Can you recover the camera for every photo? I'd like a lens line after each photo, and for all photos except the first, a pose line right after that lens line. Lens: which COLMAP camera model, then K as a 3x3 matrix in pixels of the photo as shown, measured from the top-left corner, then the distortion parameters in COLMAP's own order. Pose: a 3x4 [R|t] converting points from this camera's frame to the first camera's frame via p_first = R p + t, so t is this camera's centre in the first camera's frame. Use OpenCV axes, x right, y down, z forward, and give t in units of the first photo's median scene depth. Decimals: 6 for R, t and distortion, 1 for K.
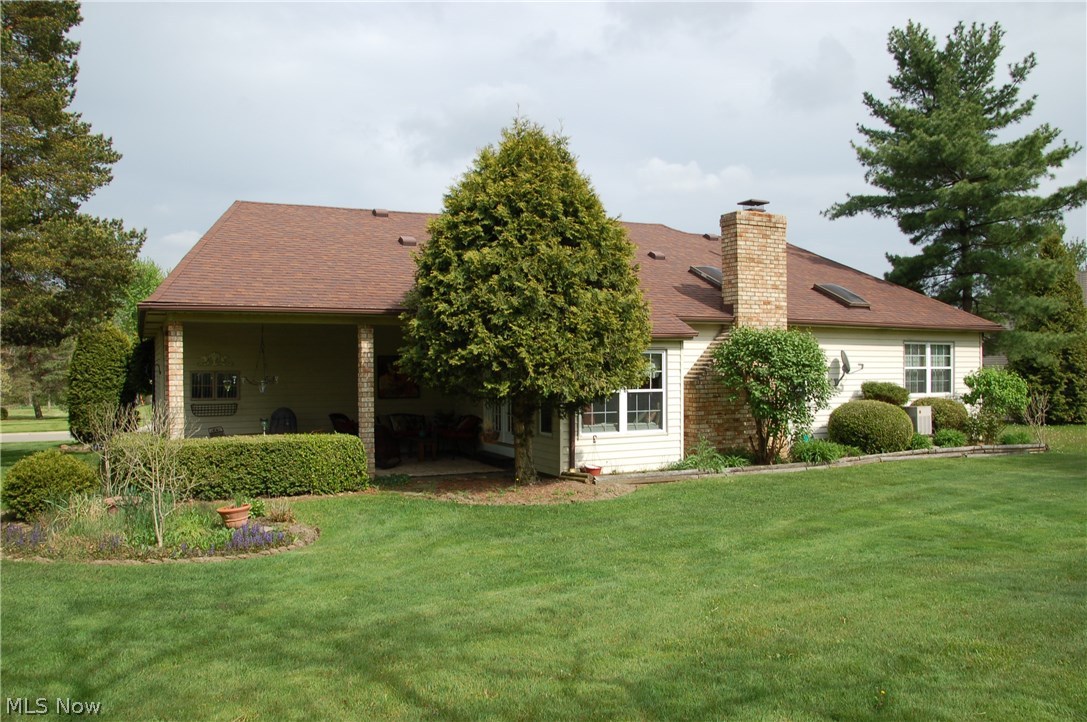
lens RADIAL K [[891.4, 0, 543.5], [0, 891.4, 361.0], [0, 0, 1]] dist [-0.188656, 0.169449]
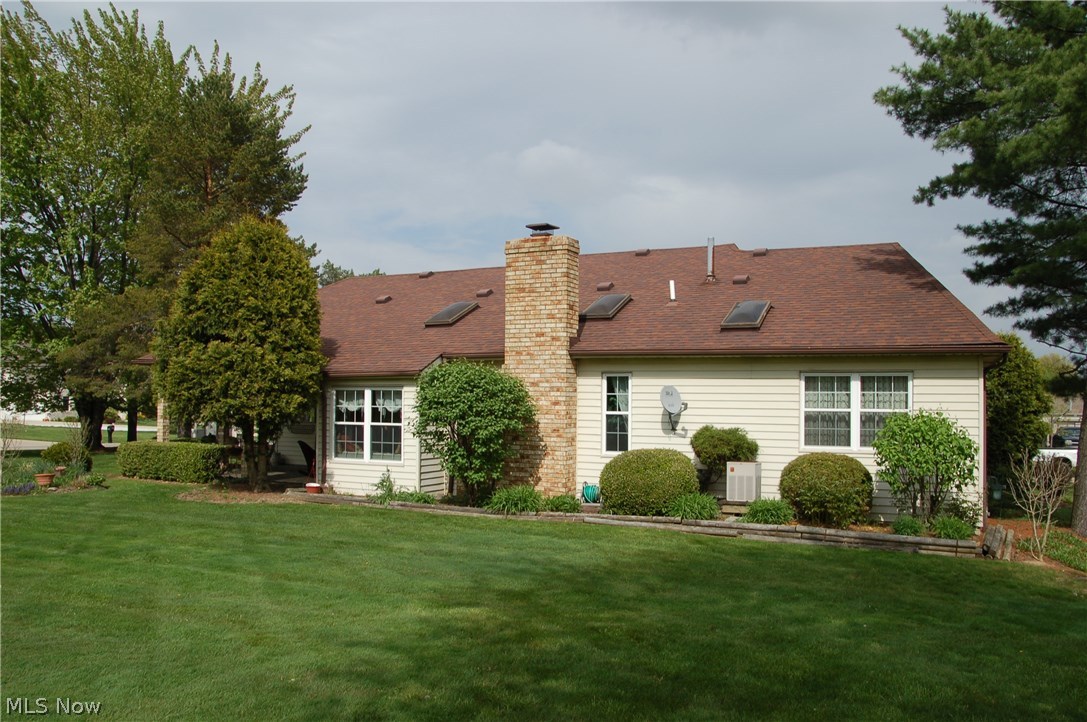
lens RADIAL K [[891.4, 0, 543.5], [0, 891.4, 361.0], [0, 0, 1]] dist [-0.188656, 0.169449]
pose [[0.594342, -0.030475, -0.803634, 0.998108], [-0.008983, 0.998968, -0.044526, 0.002289], [0.804162, 0.033683, 0.593455, 0.456181]]
